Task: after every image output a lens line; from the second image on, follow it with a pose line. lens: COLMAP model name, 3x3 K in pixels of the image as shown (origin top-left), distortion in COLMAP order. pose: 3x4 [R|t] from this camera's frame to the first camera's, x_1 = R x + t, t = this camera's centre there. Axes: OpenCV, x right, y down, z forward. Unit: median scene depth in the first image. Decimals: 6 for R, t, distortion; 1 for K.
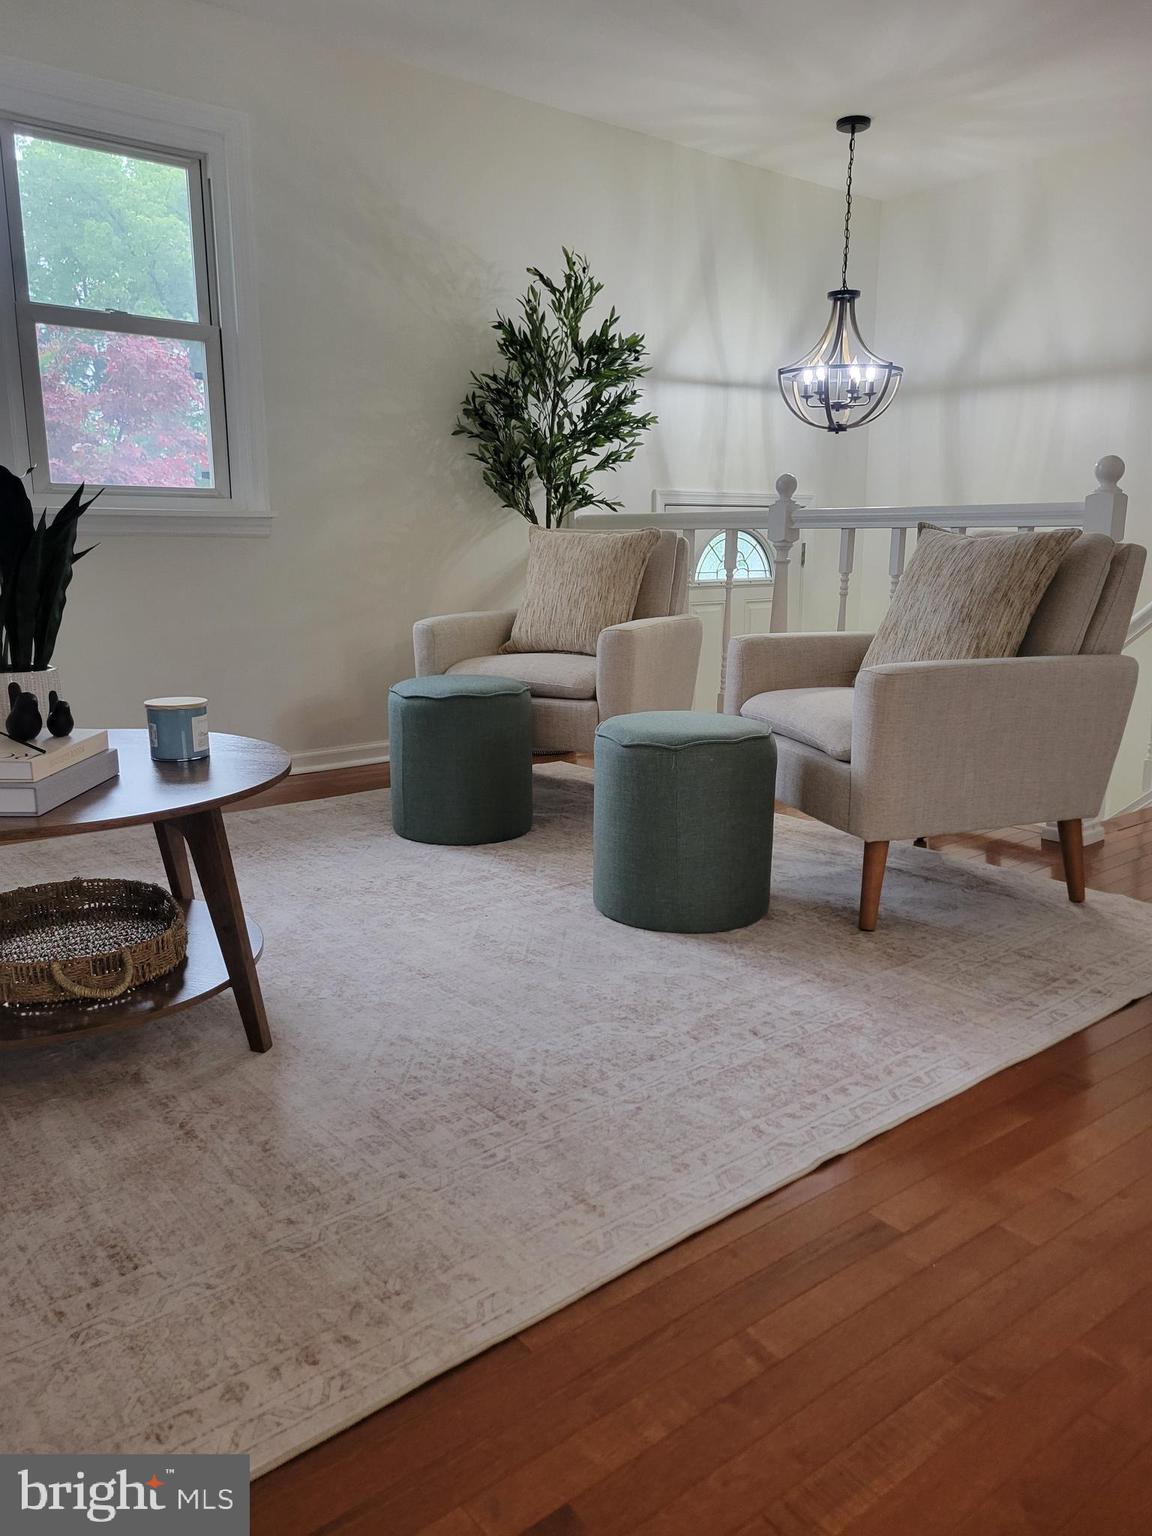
lens RADIAL K [[1154.2, 0, 574.6], [0, 1154.2, 771.9], [0, 0, 1]] dist [0.062159, -0.043564]
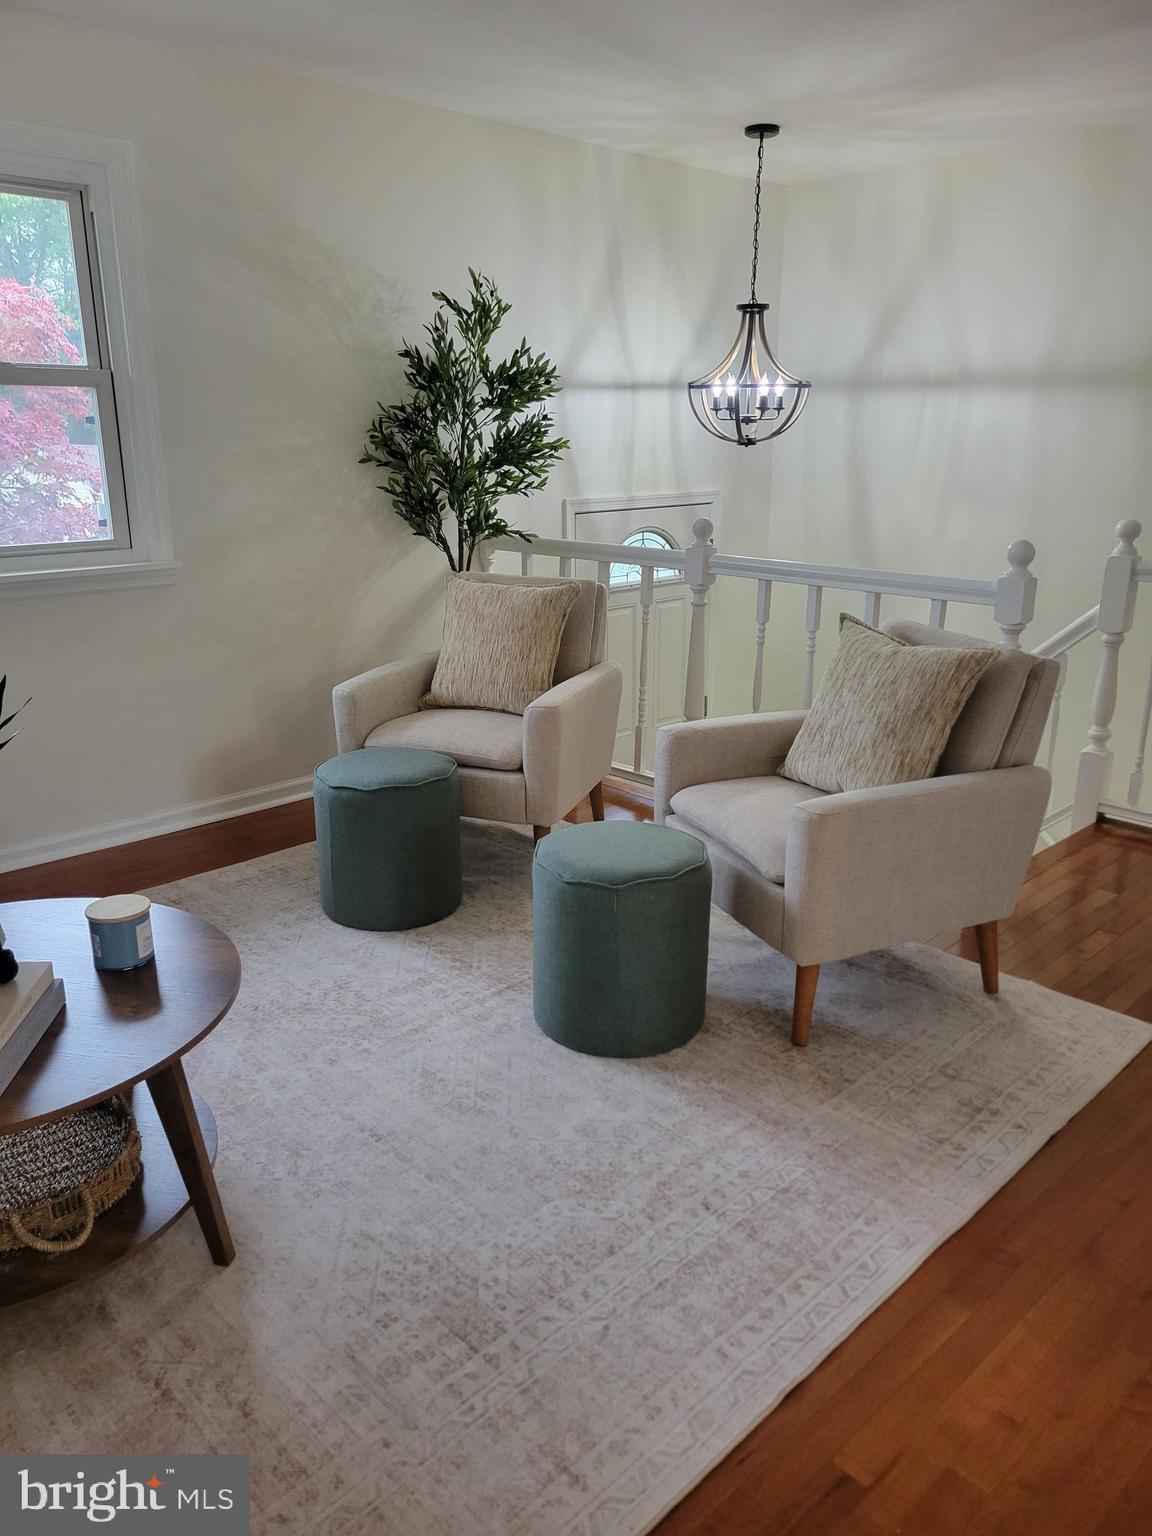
lens RADIAL K [[1154.2, 0, 563.4], [0, 1154.2, 762.4], [0, 0, 1]] dist [0.062159, -0.043564]
pose [[0.996315, -0.027005, 0.081408, -0.034800], [0.020161, 0.996283, 0.083747, -0.194420], [-0.083367, -0.081797, 0.993156, 0.004410]]
